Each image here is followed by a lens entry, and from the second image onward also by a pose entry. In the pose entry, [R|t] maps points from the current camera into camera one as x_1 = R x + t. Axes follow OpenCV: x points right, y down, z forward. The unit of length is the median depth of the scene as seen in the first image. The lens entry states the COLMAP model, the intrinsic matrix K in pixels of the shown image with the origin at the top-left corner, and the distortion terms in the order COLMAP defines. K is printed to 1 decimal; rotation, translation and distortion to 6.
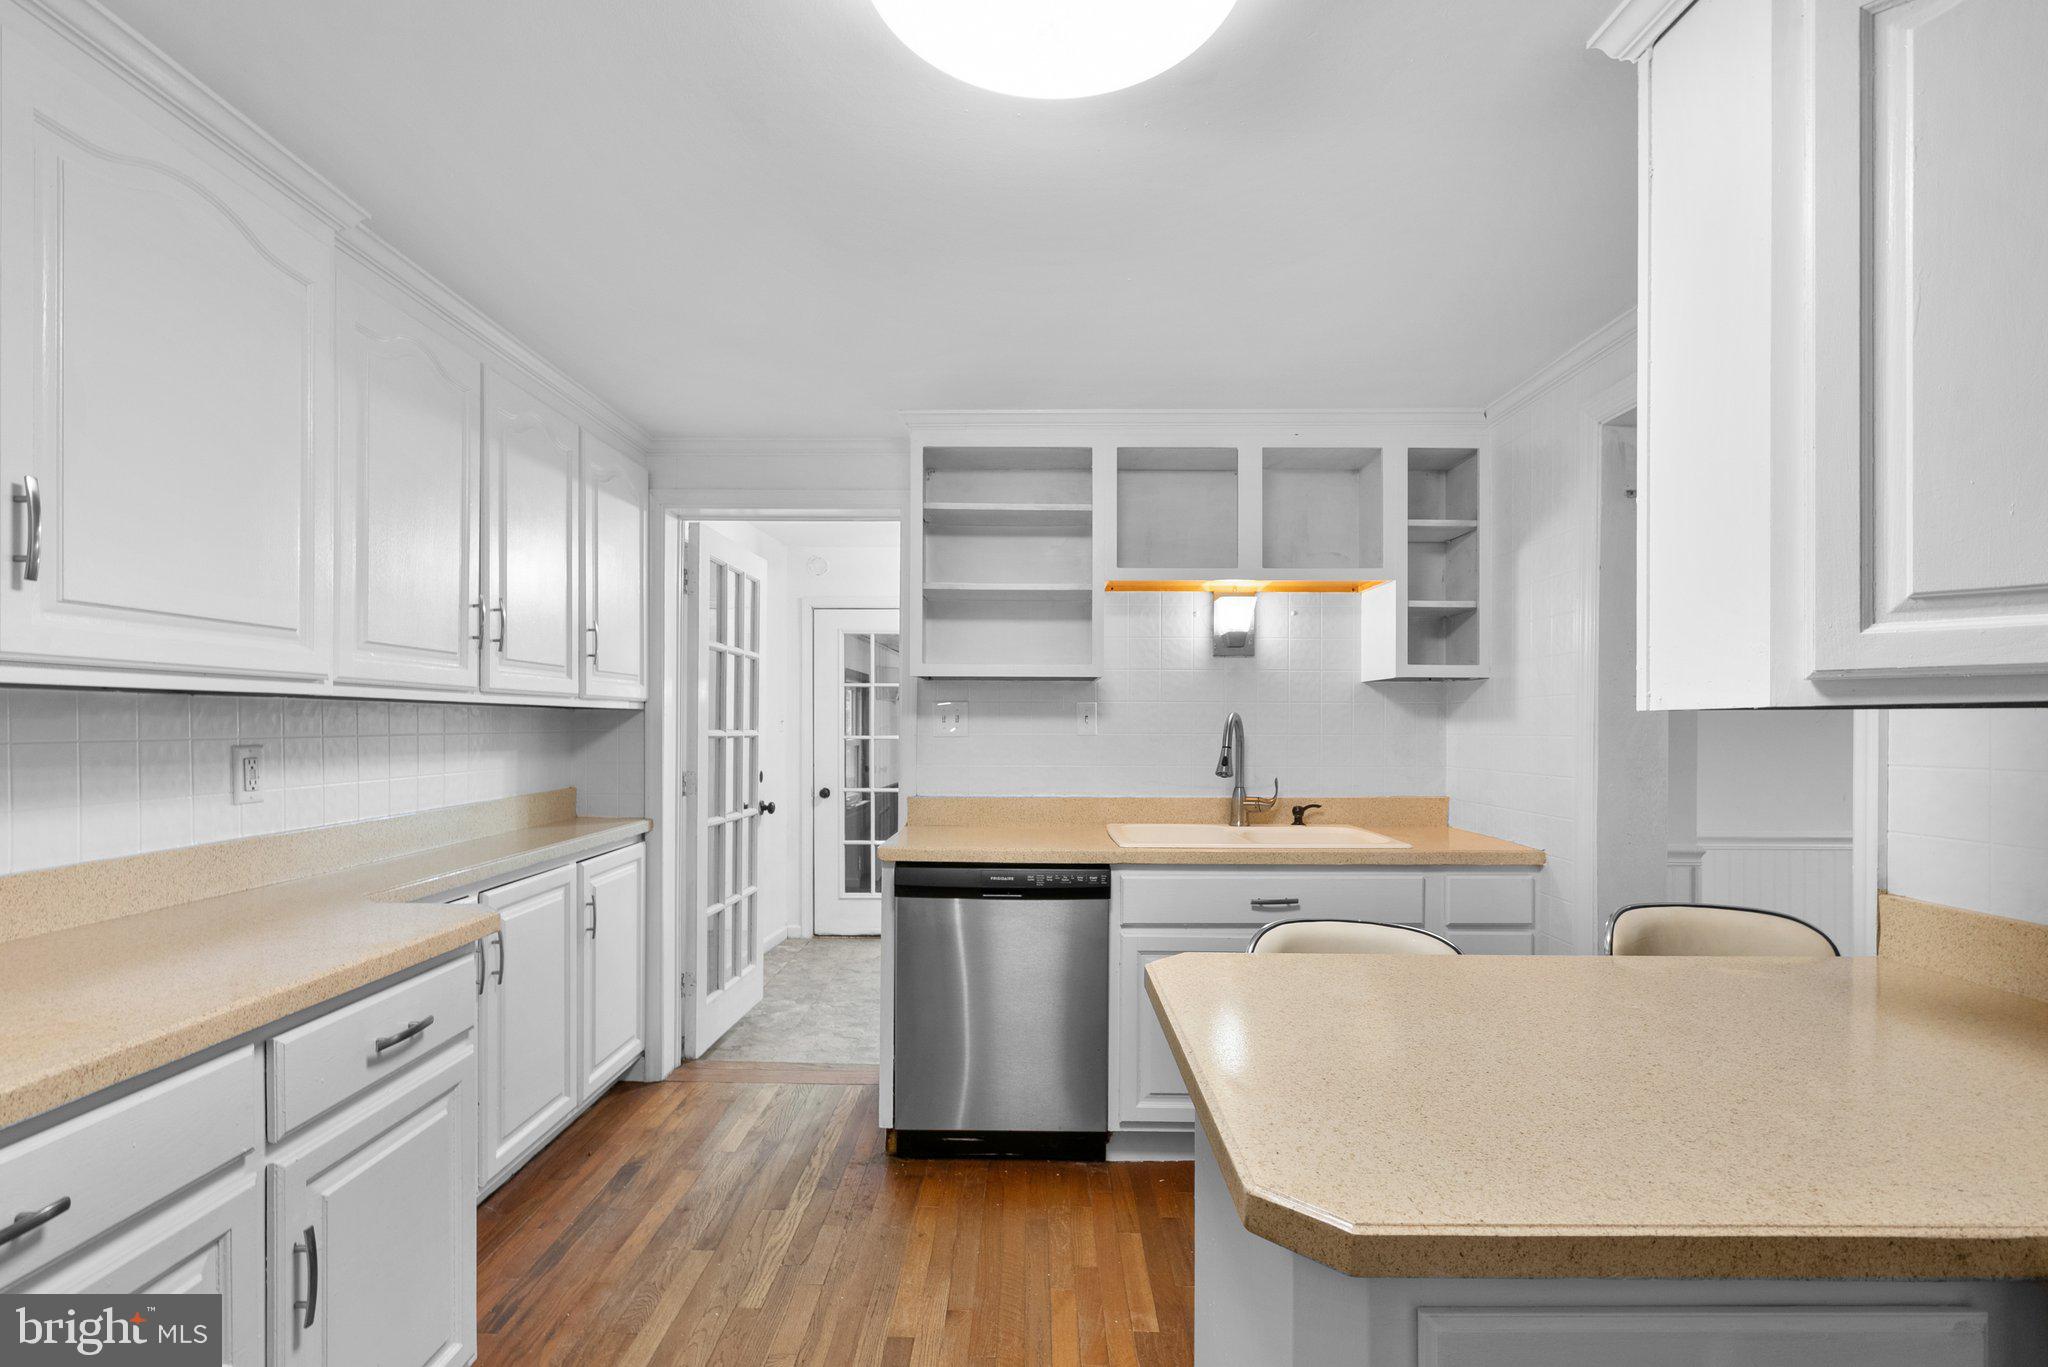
lens RADIAL K [[947.5, 0, 1023.5], [0, 947.5, 735.3], [0, 0, 1]] dist [-0.005992, 0.000204]
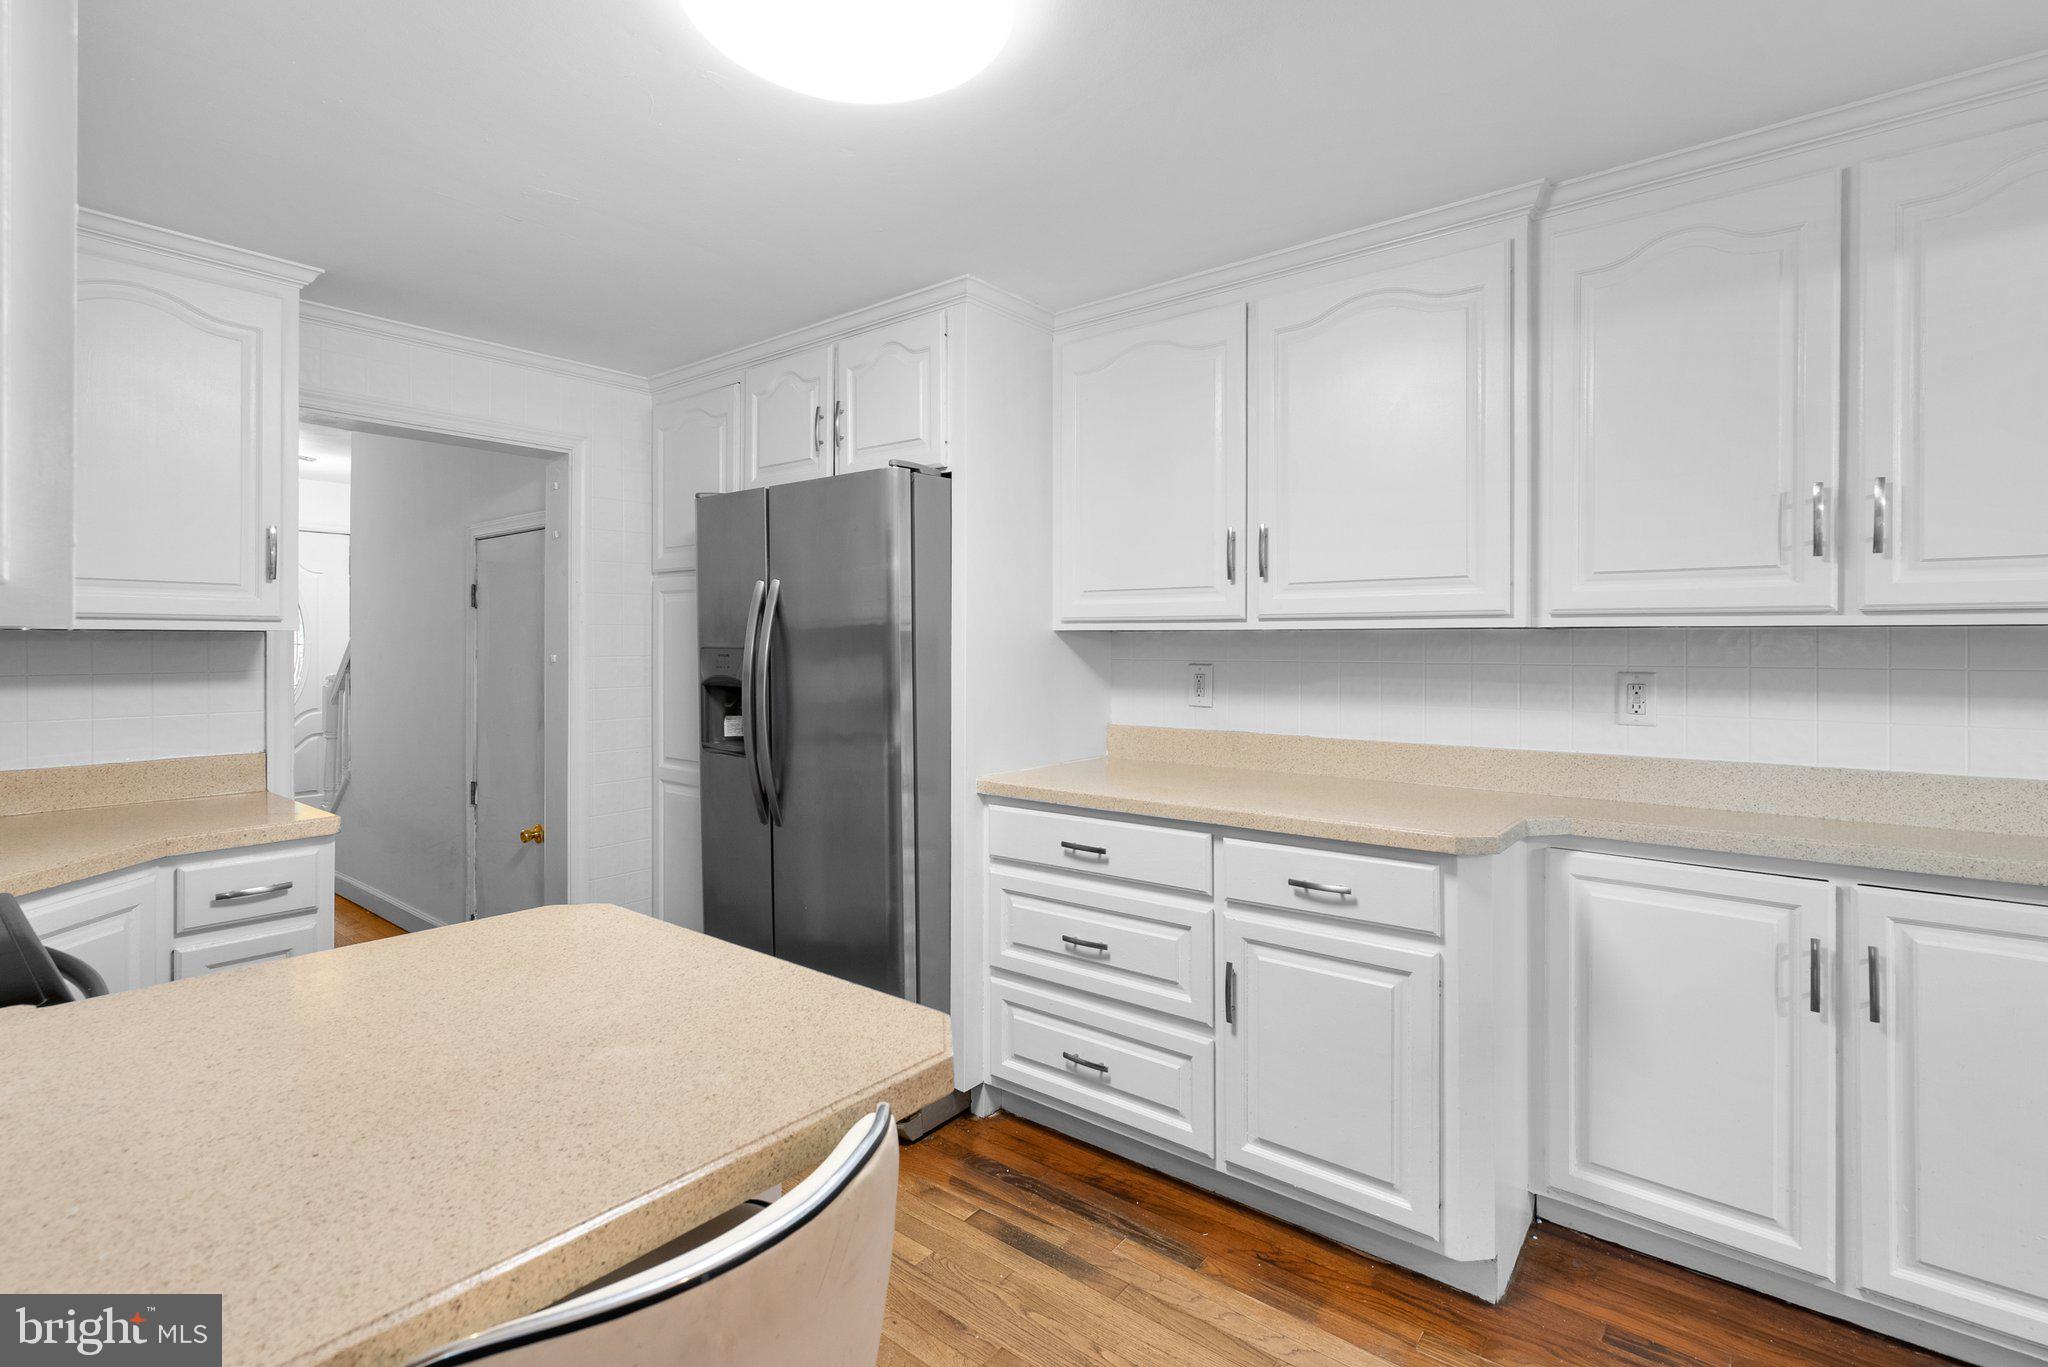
lens RADIAL K [[954.9, 0, 1029.2], [0, 954.9, 641.3], [0, 0, 1]] dist [-0.000289, 0.000128]
pose [[-0.625240, -0.006331, -0.780407, 0.317849], [-0.013518, 0.999905, 0.002718, -0.012504], [0.780316, 0.012250, -0.625266, 0.750119]]
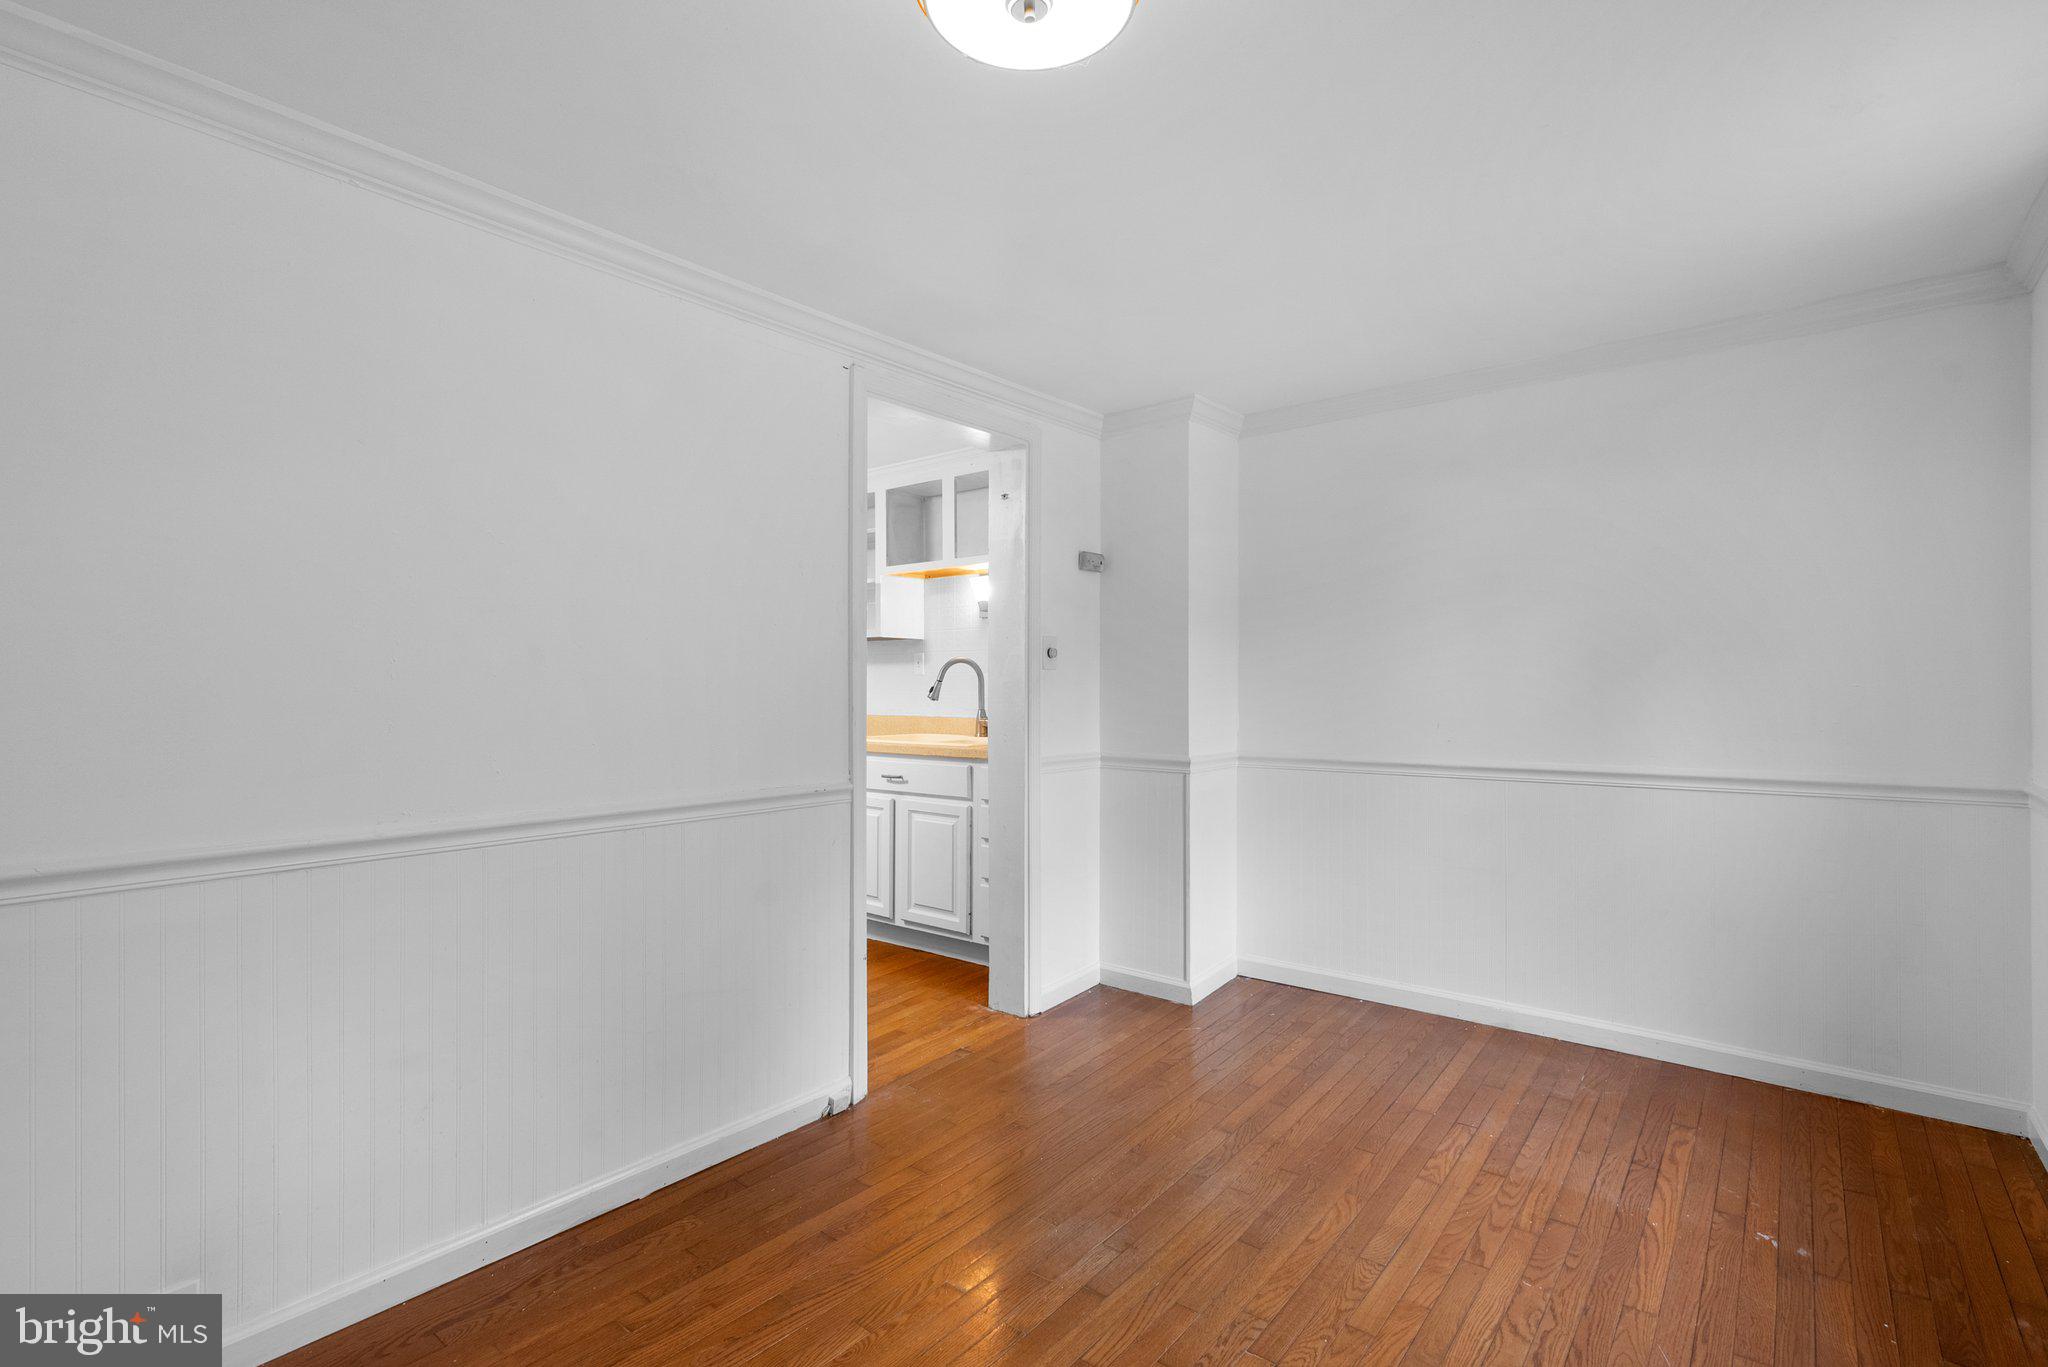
lens RADIAL K [[961.4, 0, 1024.0], [0, 961.4, 683.5], [0, 0, 1]] dist [-0.001305, 0.000040]
pose [[0.786044, -0.007318, -0.618128, 1.259716], [-0.004023, 0.999848, -0.016953, 0.042346], [0.618158, 0.015812, 0.785895, -0.103162]]
